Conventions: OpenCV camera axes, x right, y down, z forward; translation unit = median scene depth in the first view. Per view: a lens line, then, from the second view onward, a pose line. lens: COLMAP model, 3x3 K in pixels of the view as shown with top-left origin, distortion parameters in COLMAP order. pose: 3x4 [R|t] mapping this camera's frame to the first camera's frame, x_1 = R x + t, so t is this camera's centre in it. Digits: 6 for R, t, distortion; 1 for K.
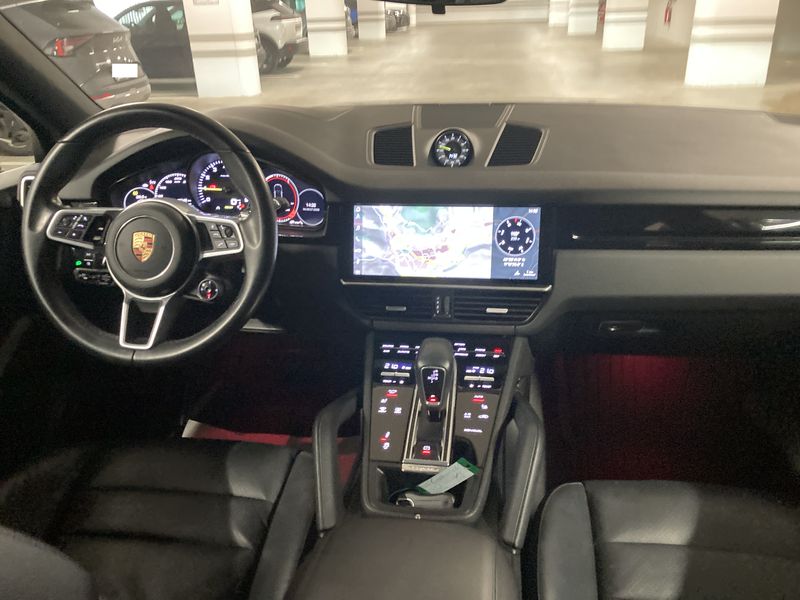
lens RADIAL K [[651.9, 0, 400.0], [0, 651.9, 300.0], [0, 0, 1]] dist [0.014957, -0.001108]
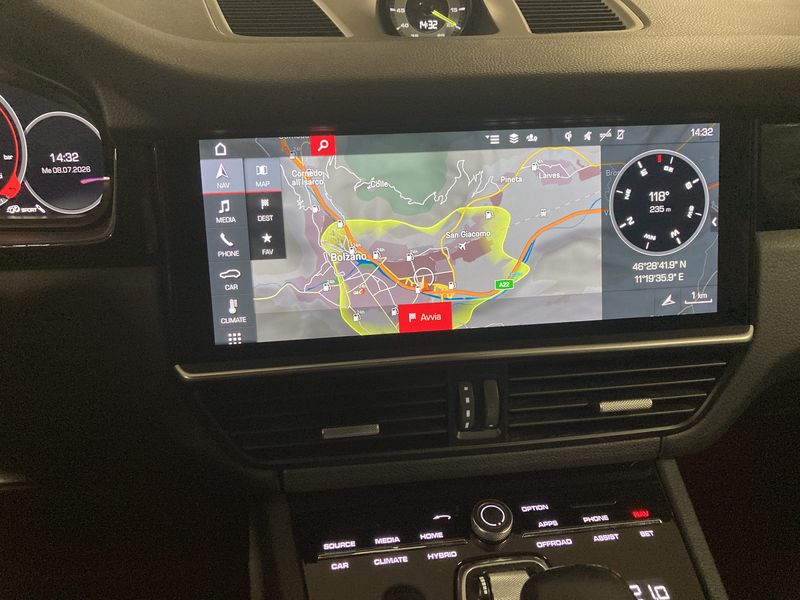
lens RADIAL K [[651.9, 0, 400.0], [0, 651.9, 300.0], [0, 0, 1]] dist [0.014957, -0.001108]
pose [[0.959412, -0.088477, 0.267771, -0.068123], [0.093113, 0.995645, -0.004641, -0.052782], [-0.266194, 0.029385, 0.963471, 0.660168]]
